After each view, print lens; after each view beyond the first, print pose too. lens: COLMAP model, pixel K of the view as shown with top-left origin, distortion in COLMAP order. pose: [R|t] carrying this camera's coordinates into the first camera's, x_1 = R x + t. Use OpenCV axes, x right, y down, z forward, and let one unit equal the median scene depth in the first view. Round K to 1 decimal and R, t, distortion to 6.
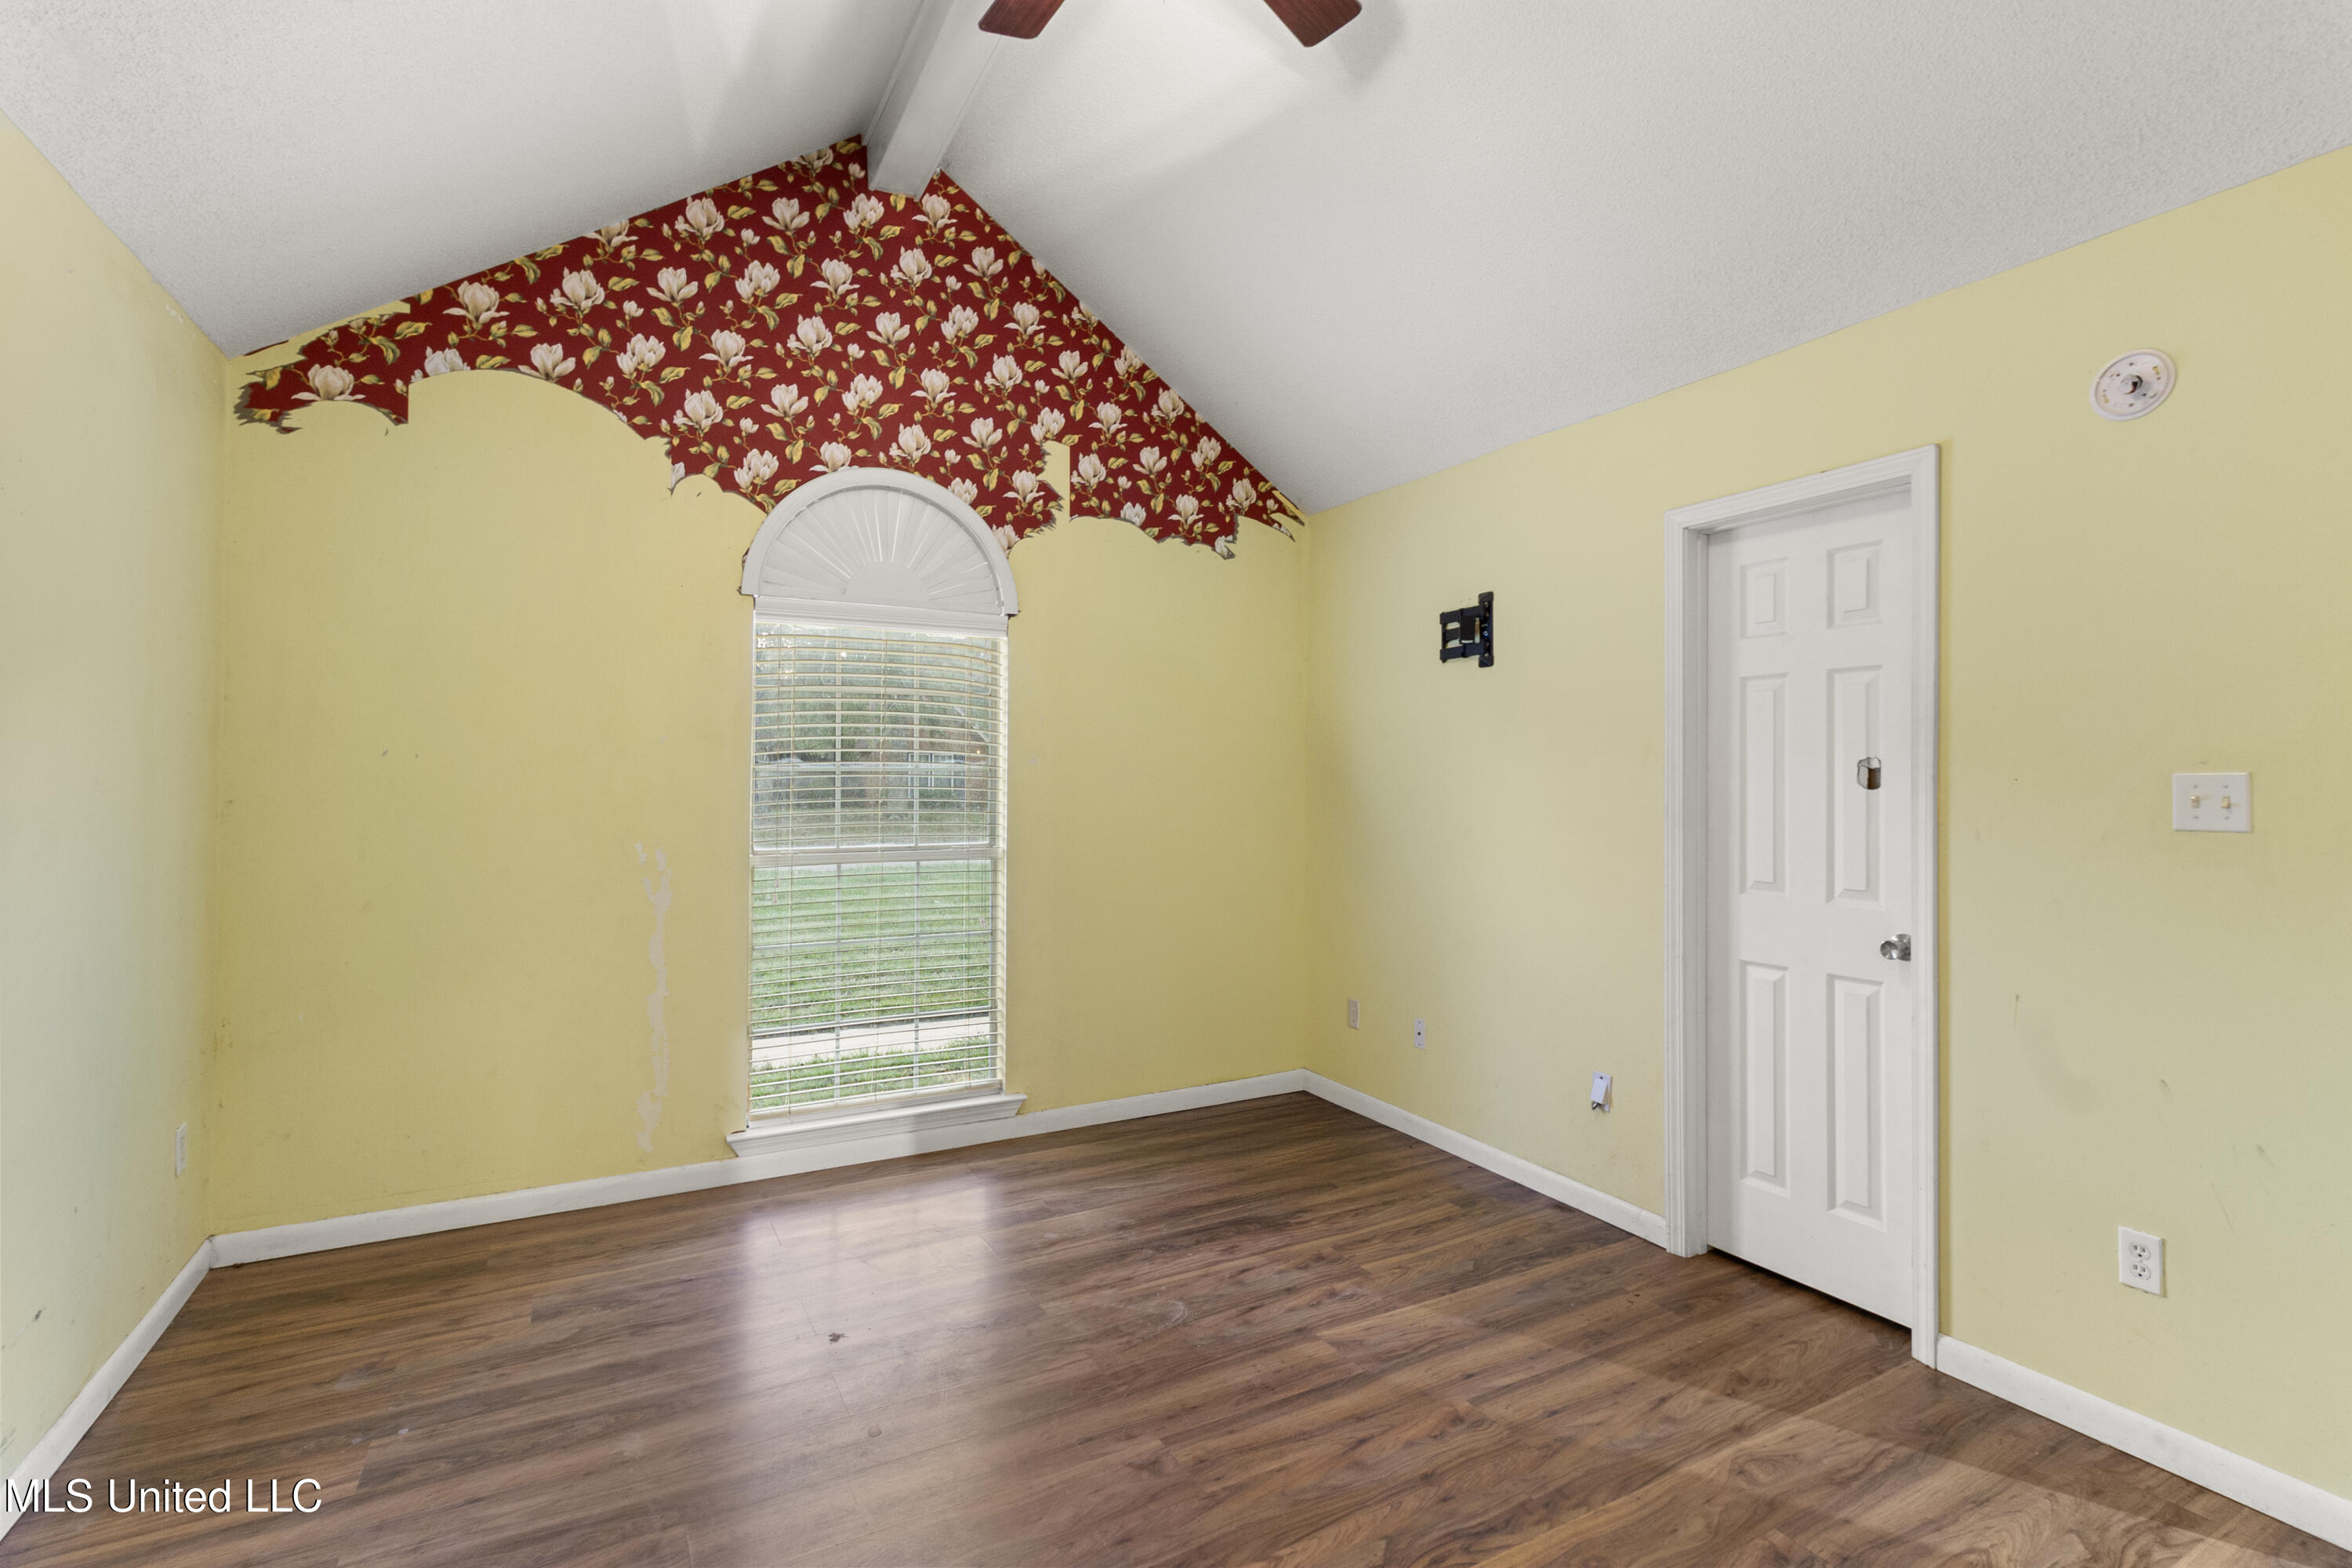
lens RADIAL K [[1127.9, 0, 1176.0], [0, 1127.9, 784.0], [0, 0, 1]] dist [0.005389, 0.000794]
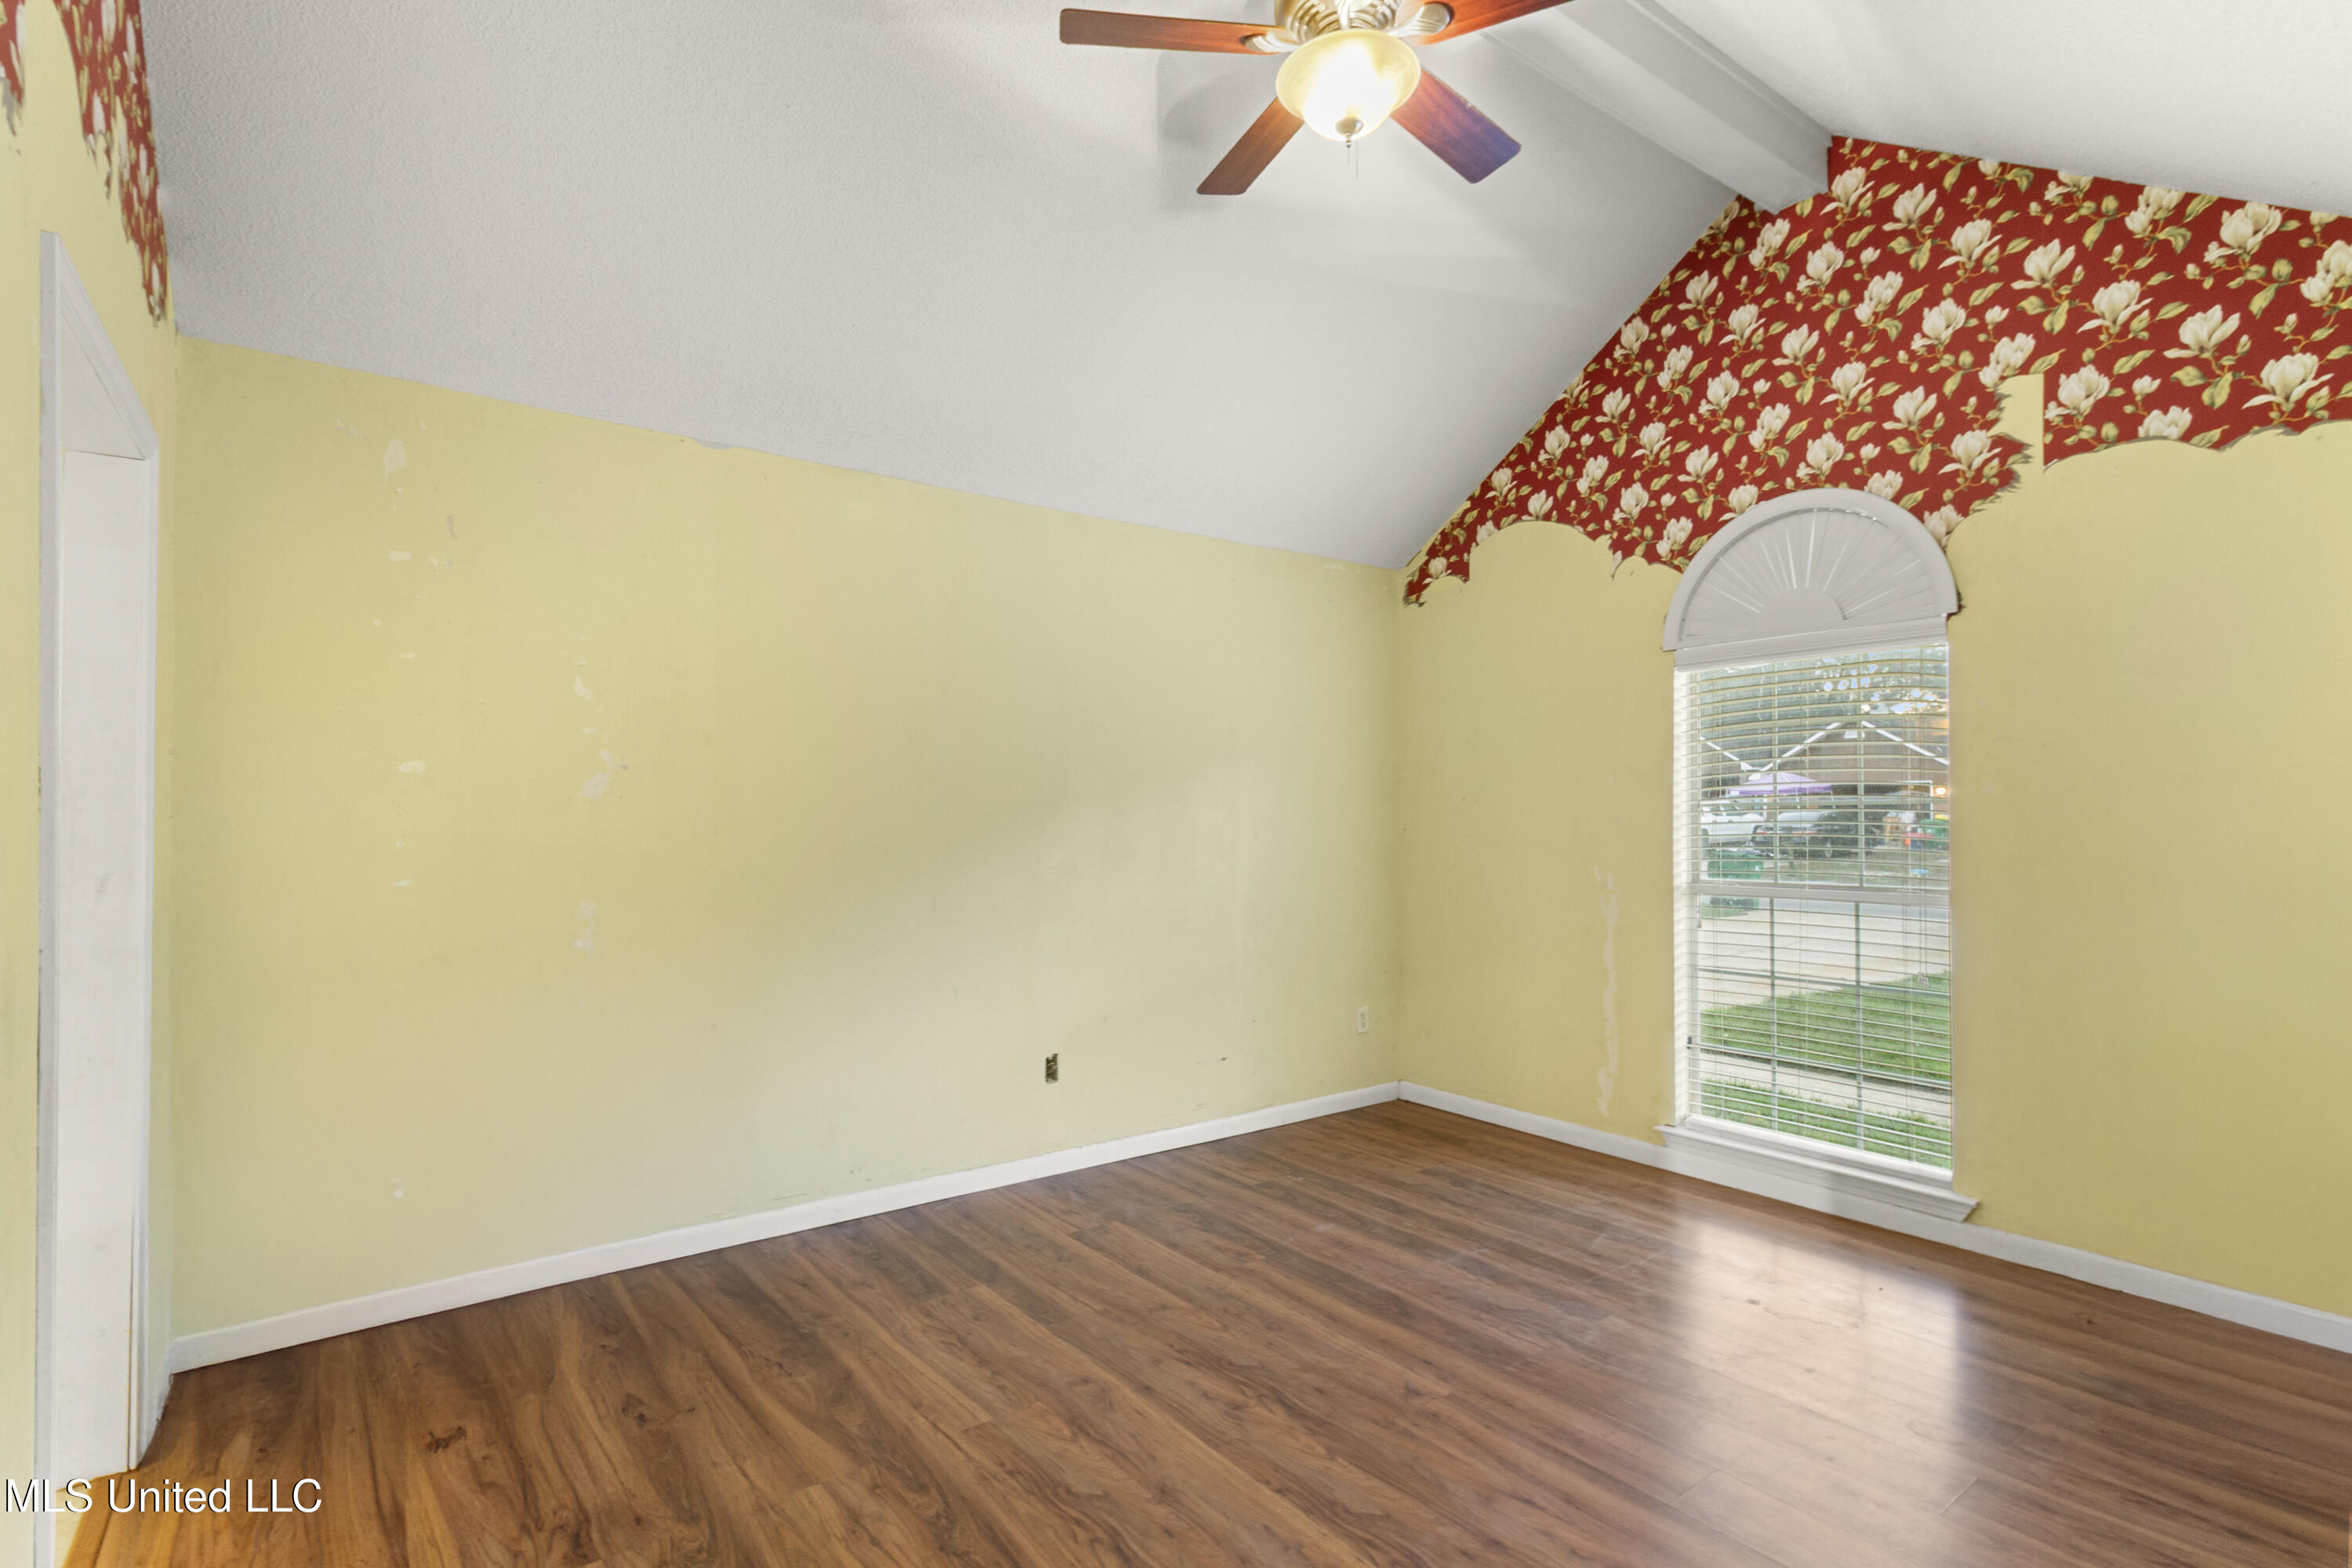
lens RADIAL K [[1115.7, 0, 1177.9], [0, 1115.7, 846.9], [0, 0, 1]] dist [0.015964, -0.000136]
pose [[0.132464, 0.021843, -0.990947, 0.643233], [-0.002911, 0.999761, 0.021648, 0.004979], [0.991183, 0.000017, 0.132496, 0.354098]]
